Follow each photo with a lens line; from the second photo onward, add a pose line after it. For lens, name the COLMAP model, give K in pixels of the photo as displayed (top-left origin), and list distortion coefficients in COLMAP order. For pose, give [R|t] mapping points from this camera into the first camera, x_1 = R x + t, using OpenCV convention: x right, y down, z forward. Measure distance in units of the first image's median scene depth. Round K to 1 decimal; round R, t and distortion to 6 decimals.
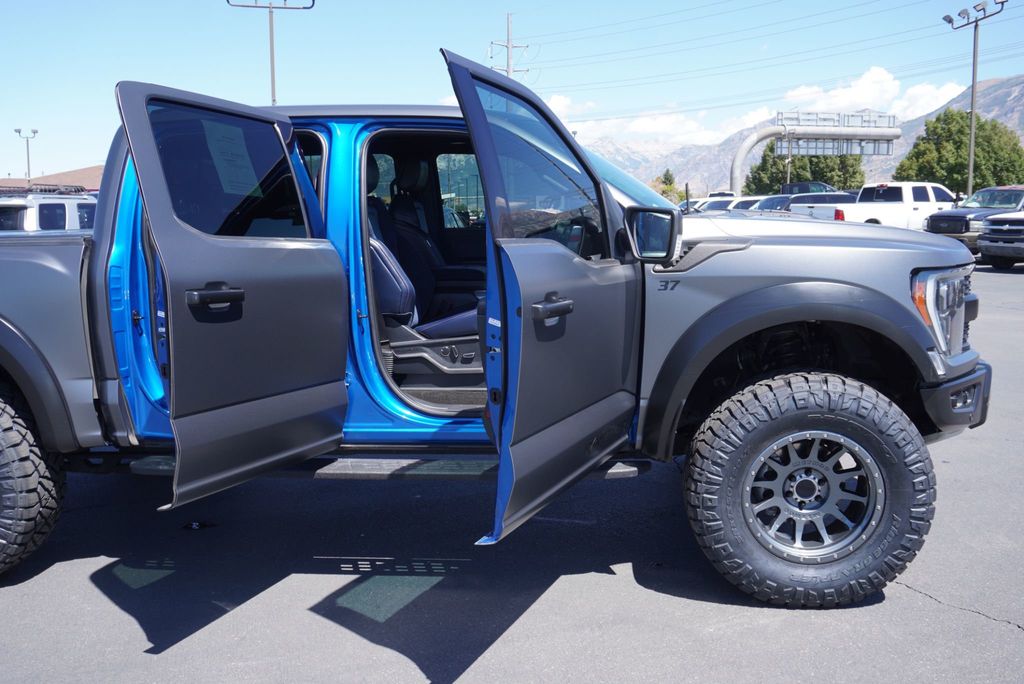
lens RADIAL K [[863.9, 0, 505.9], [0, 863.9, 351.7], [0, 0, 1]] dist [-0.019197, 0.021041]
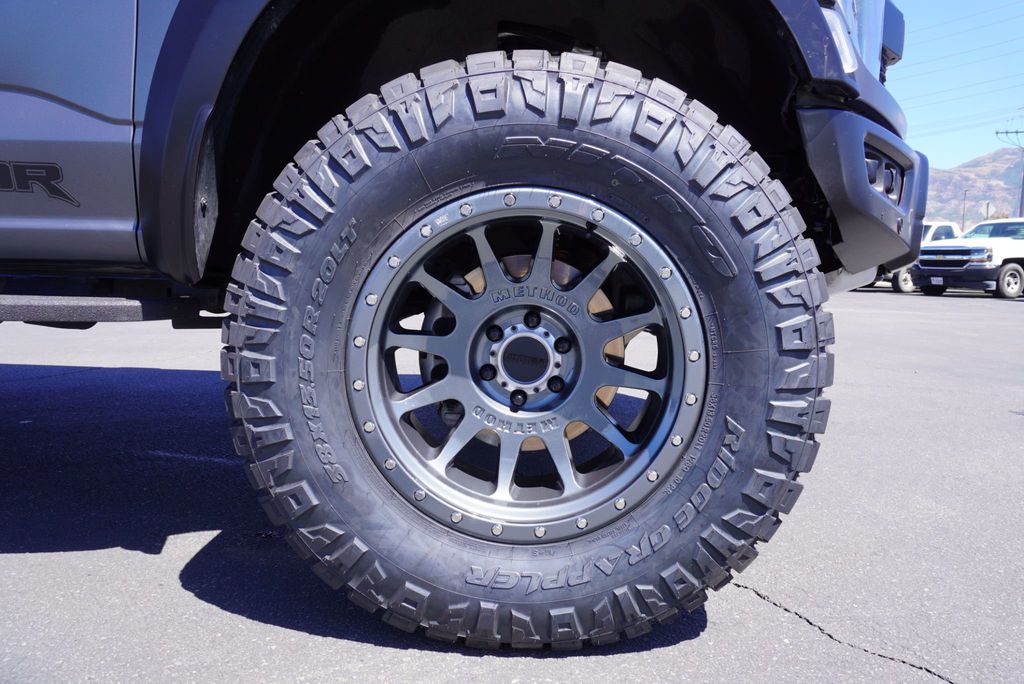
lens RADIAL K [[678.3, 0, 508.8], [0, 678.3, 338.6], [0, 0, 1]] dist [-0.028696, 0.024039]
pose [[0.996948, 0.039440, 0.067367, 0.321223], [-0.036566, 0.998389, -0.043387, 0.165779], [-0.068970, 0.040791, 0.996784, 0.681638]]
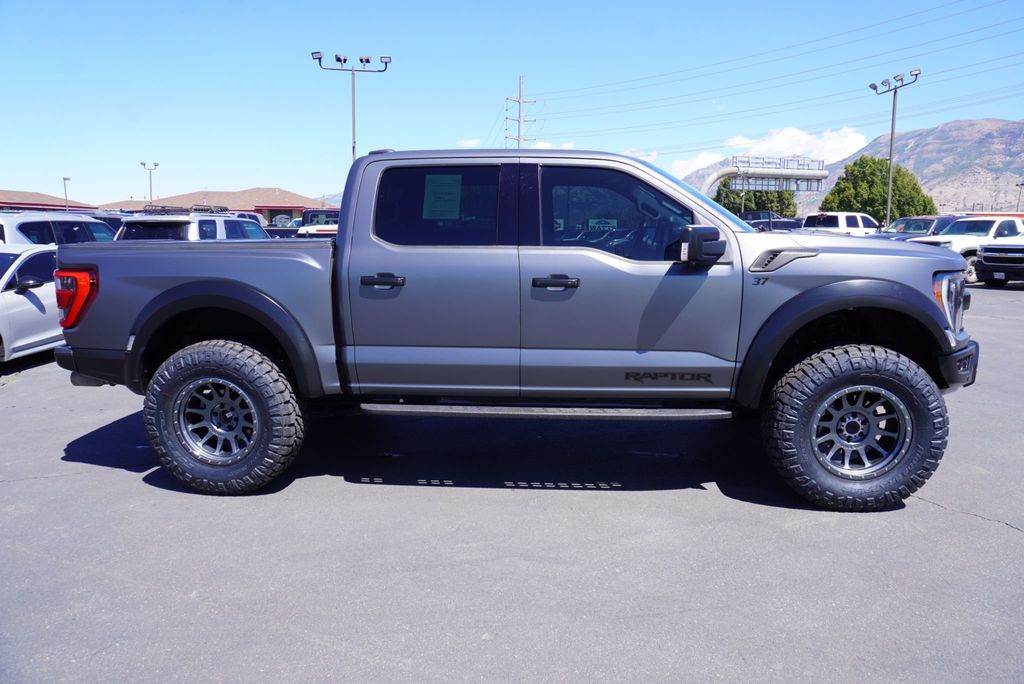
lens RADIAL K [[678.3, 0, 516.6], [0, 678.3, 349.3], [0, 0, 1]] dist [-0.028696, 0.024039]
pose [[0.999906, 0.010697, 0.008619, -0.214324], [-0.010791, 0.999881, 0.011019, 0.025629], [-0.008500, -0.011111, 0.999902, -0.096513]]
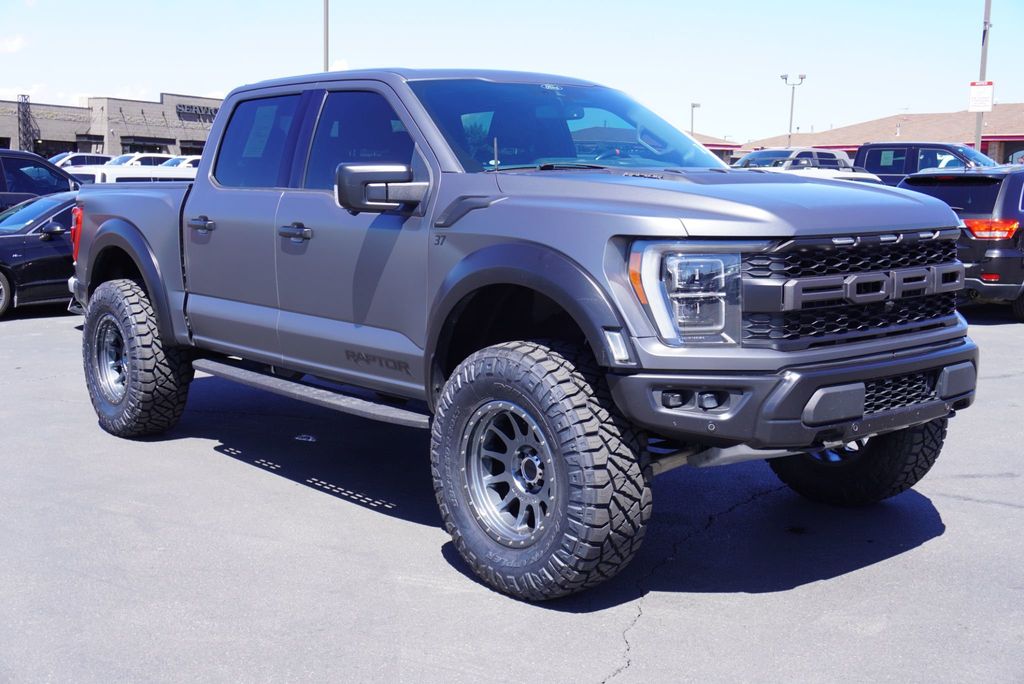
lens RADIAL K [[1162.4, 0, 515.4], [0, 1162.4, 378.8], [0, 0, 1]] dist [0.018342, 0.000000]
pose [[0.712633, 0.134958, -0.688434, 1.197076], [-0.124820, 0.990056, 0.064880, -0.016436], [0.690344, 0.039695, 0.722392, 0.085664]]
